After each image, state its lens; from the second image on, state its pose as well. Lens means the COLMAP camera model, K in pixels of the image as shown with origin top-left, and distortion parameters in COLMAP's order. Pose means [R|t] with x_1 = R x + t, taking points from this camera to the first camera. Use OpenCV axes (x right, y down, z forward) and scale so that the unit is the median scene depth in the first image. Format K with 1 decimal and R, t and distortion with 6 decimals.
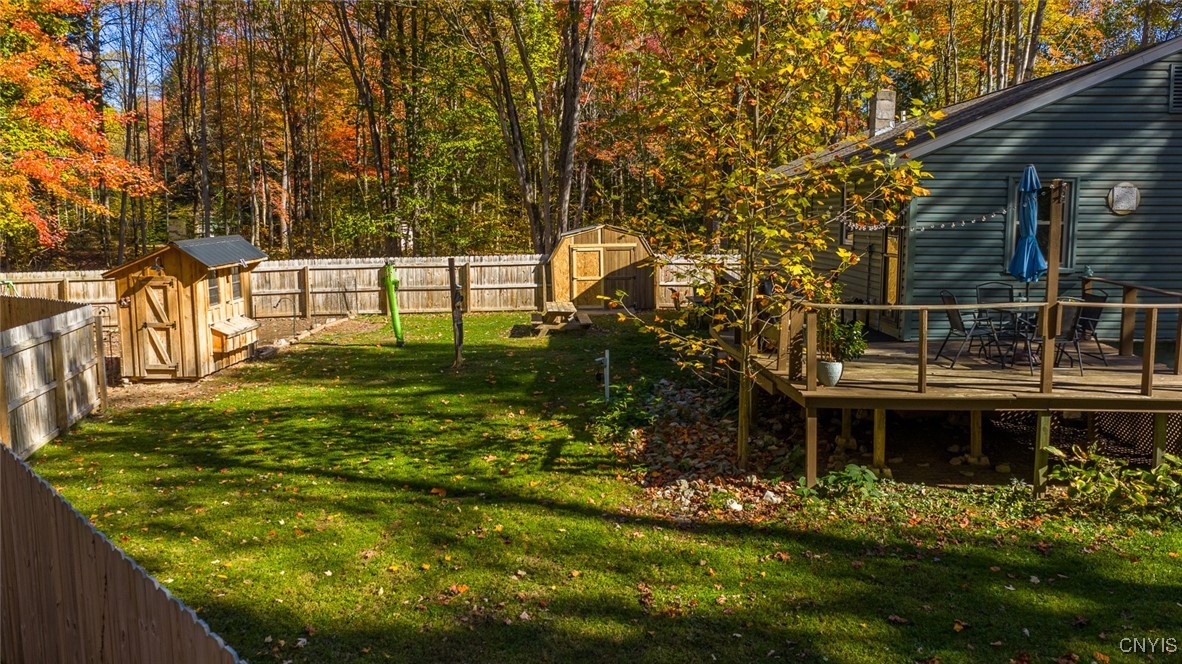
lens RADIAL K [[974.0, 0, 599.0], [0, 974.0, 330.4], [0, 0, 1]] dist [0.014465, -0.003330]
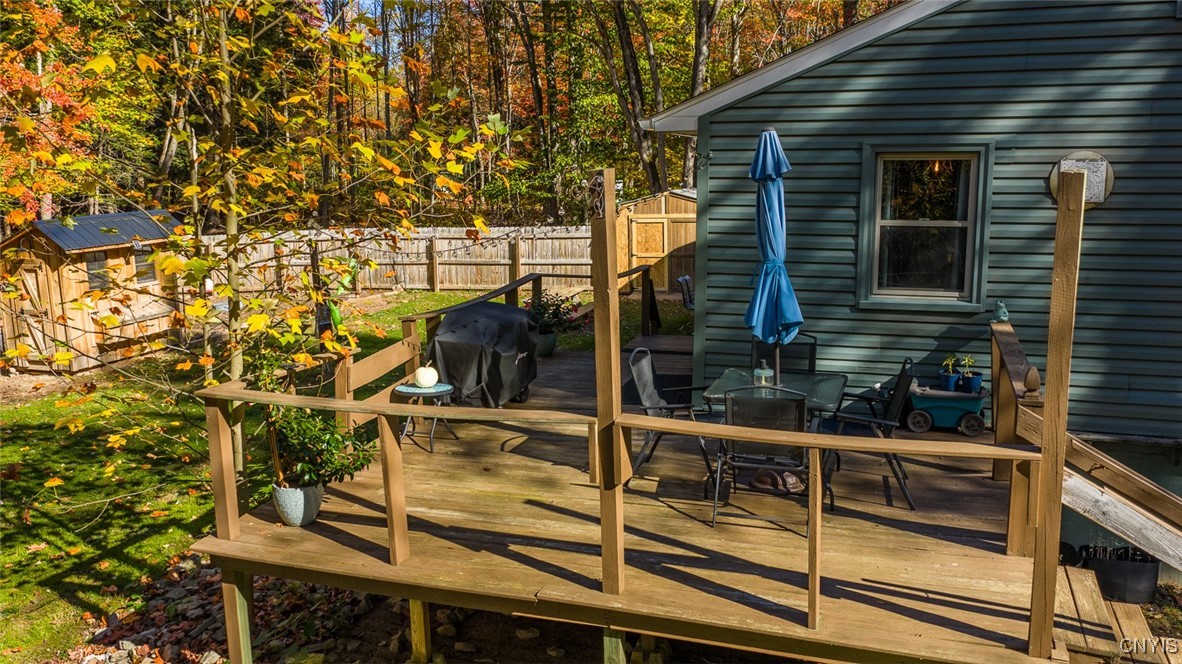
lens RADIAL K [[974.0, 0, 599.0], [0, 974.0, 330.4], [0, 0, 1]] dist [0.014465, -0.003330]
pose [[0.954488, 0.043247, -0.295097, 0.320002], [-0.028370, 0.998110, 0.054512, -0.052756], [0.296896, -0.043659, 0.953911, 0.282218]]
